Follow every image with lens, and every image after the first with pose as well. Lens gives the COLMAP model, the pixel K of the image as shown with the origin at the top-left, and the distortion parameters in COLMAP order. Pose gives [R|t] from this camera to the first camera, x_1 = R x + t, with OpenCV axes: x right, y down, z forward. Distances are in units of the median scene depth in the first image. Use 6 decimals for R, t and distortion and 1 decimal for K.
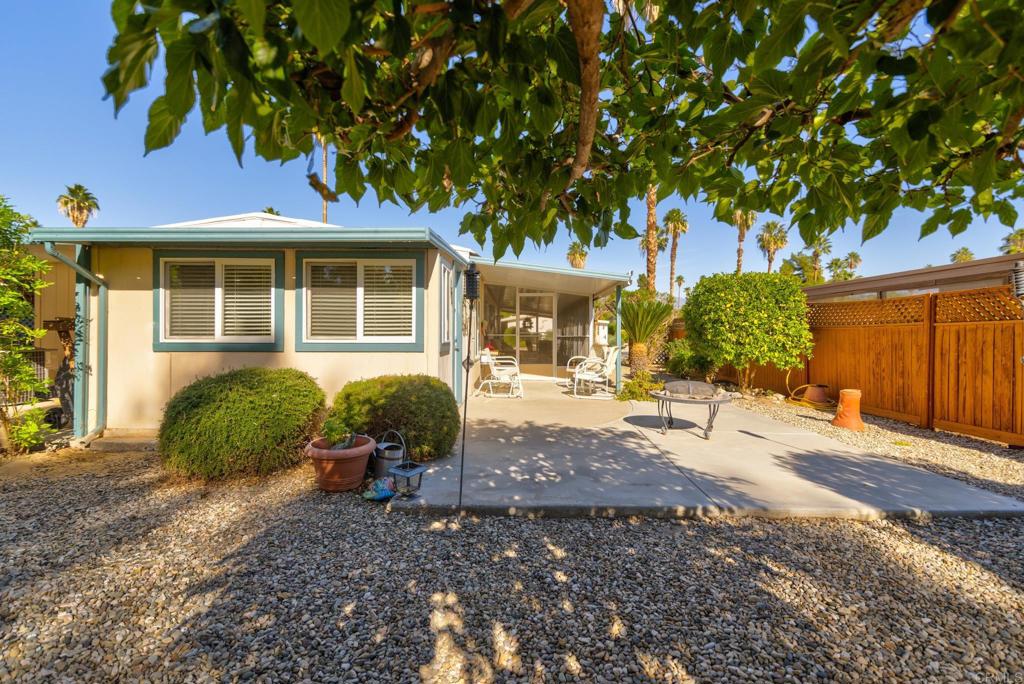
lens RADIAL K [[455.4, 0, 512.0], [0, 455.4, 342.0], [0, 0, 1]] dist [0.011281, -0.000650]
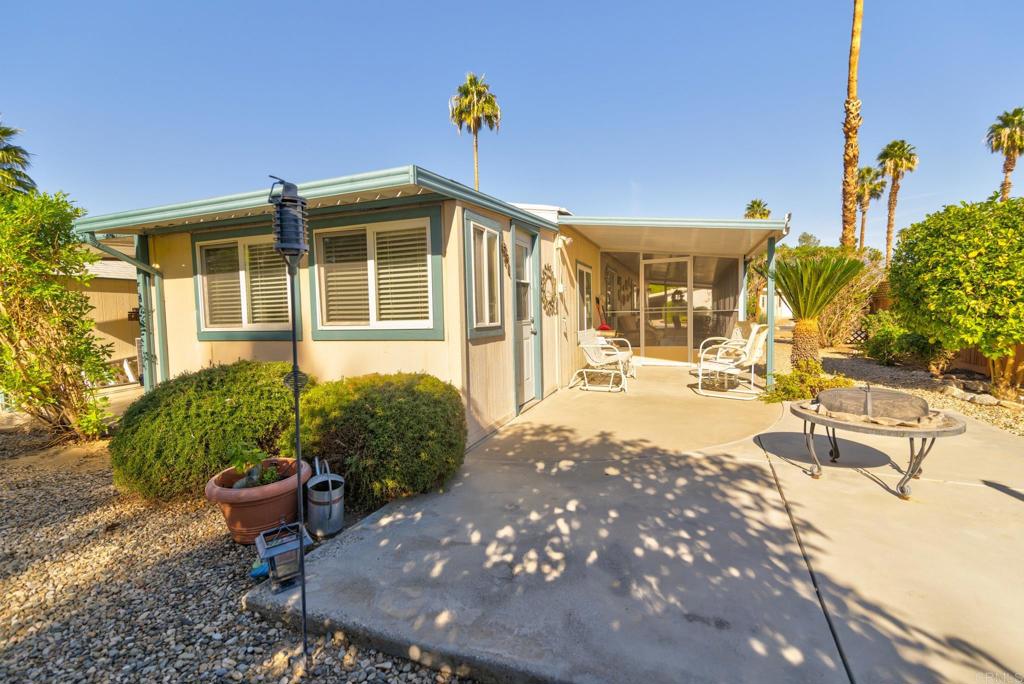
lens RADIAL K [[455.4, 0, 512.0], [0, 455.4, 342.0], [0, 0, 1]] dist [0.011281, -0.000650]
pose [[0.938626, -0.003959, -0.344915, 0.171294], [0.021669, 0.998636, 0.047504, -0.008541], [0.344256, -0.052063, 0.937431, 0.324748]]
